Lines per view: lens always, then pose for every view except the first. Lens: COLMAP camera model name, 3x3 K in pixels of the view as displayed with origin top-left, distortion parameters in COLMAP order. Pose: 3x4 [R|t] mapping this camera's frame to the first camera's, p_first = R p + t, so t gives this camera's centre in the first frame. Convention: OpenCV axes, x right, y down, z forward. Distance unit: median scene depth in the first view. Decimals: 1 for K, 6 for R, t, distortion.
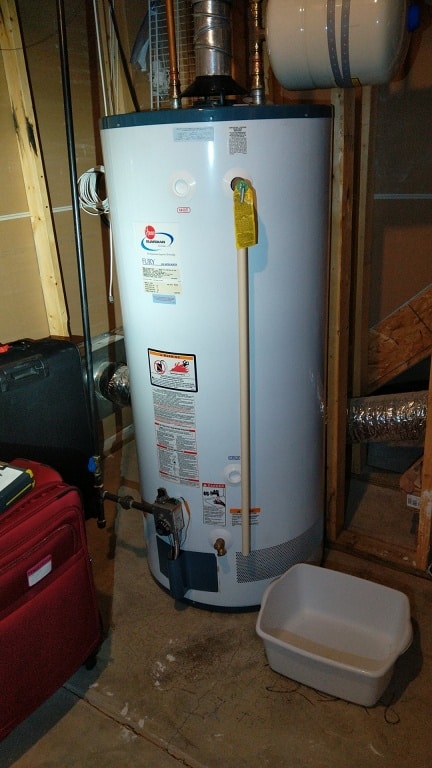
lens RADIAL K [[598.3, 0, 221.3], [0, 598.3, 378.0], [0, 0, 1]] dist [0.013943, -0.024530]
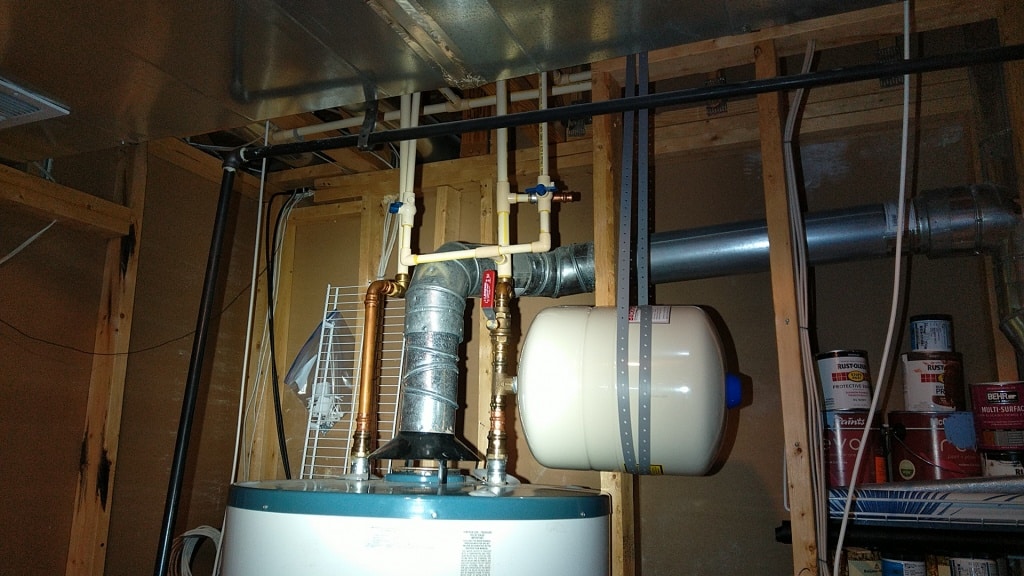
lens RADIAL K [[797.8, 0, 504.4], [0, 797.8, 285.8], [0, 0, 1]] dist [0.013943, -0.024530]
pose [[0.983125, 0.115501, 0.141864, -0.052840], [-0.016259, 0.827580, -0.561113, -0.116320], [-0.182213, 0.549337, 0.815492, 0.150920]]
